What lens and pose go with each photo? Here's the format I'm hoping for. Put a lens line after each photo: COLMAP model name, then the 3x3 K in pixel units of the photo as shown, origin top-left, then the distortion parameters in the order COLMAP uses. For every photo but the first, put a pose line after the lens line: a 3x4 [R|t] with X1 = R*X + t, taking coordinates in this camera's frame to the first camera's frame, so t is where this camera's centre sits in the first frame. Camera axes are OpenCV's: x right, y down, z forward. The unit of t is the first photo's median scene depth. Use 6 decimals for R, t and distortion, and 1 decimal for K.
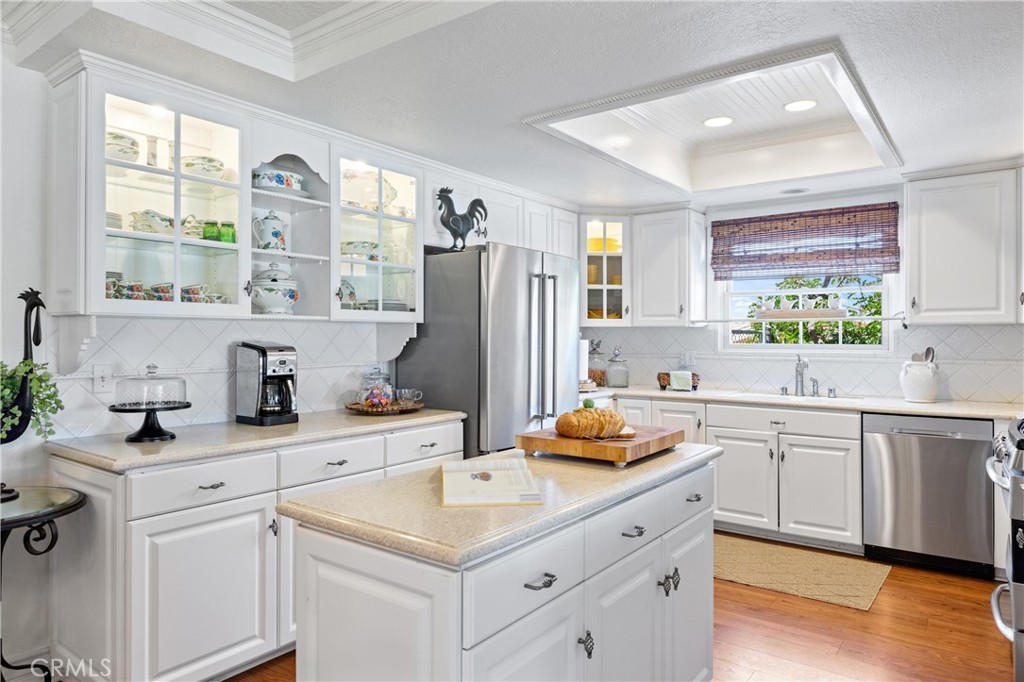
lens RADIAL K [[632.0, 0, 512.1], [0, 632.0, 337.2], [0, 0, 1]] dist [0.002353, -0.000218]
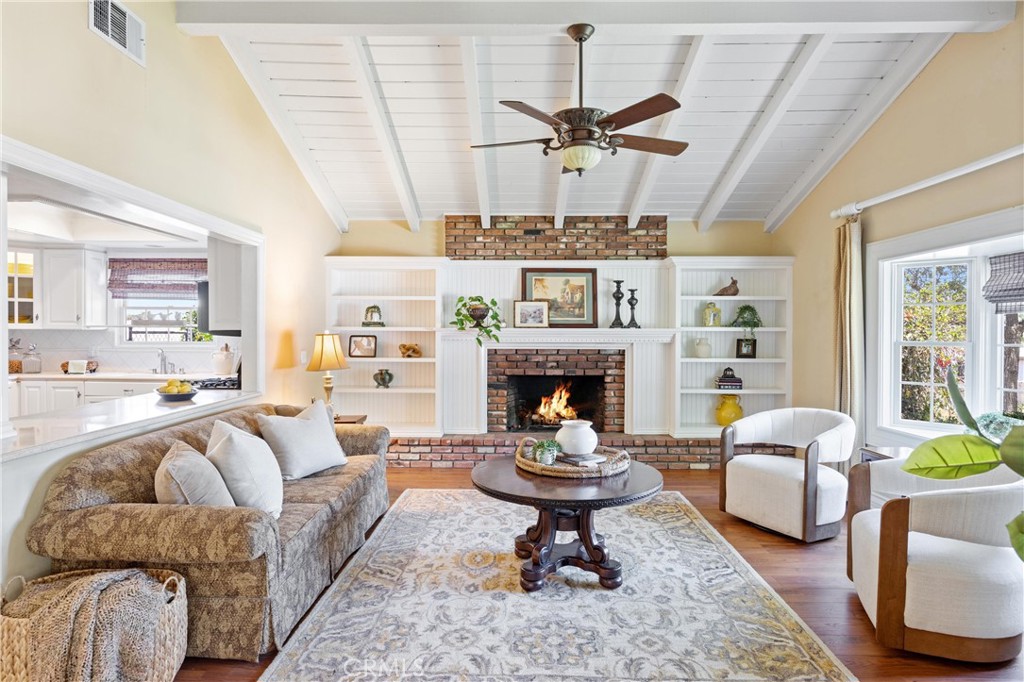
lens RADIAL K [[565.8, 0, 511.3], [0, 565.8, 337.7], [0, 0, 1]] dist [-0.000606, -0.000653]
pose [[0.822490, -0.002700, 0.568773, 0.345509], [-0.004980, 0.999916, 0.011947, -0.018949], [-0.568758, -0.012659, 0.822408, -0.636921]]
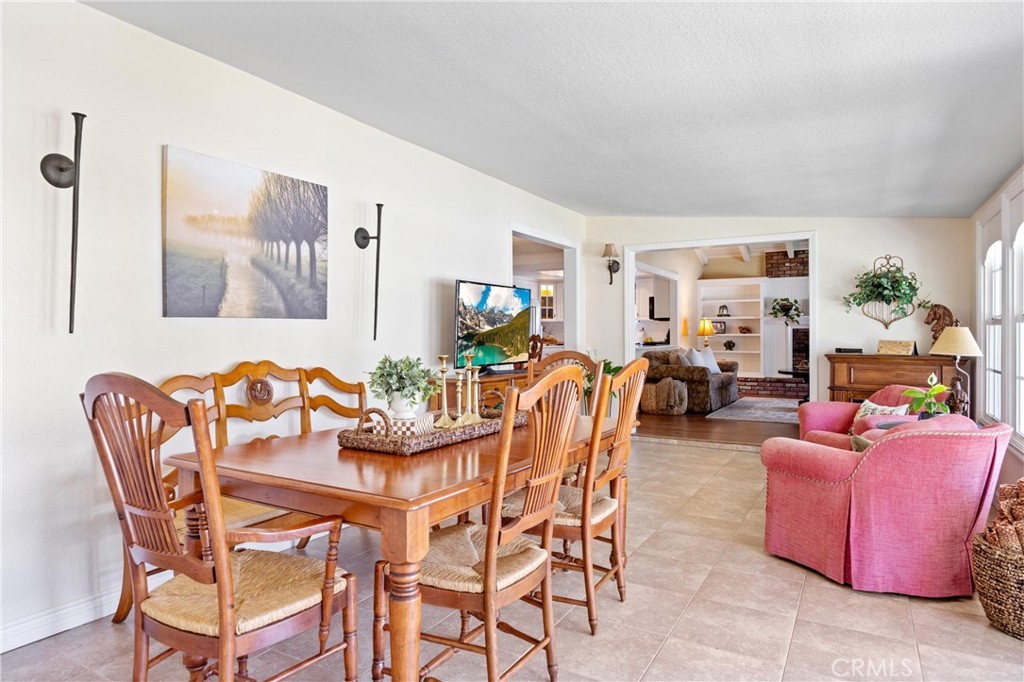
lens RADIAL K [[632.0, 0, 512.0], [0, 632.0, 336.4], [0, 0, 1]] dist [0.002353, -0.000218]
pose [[0.994062, -0.003353, 0.108762, -0.336830], [0.003091, 0.999992, 0.002573, 0.044641], [-0.108770, -0.002221, 0.994064, -1.907250]]
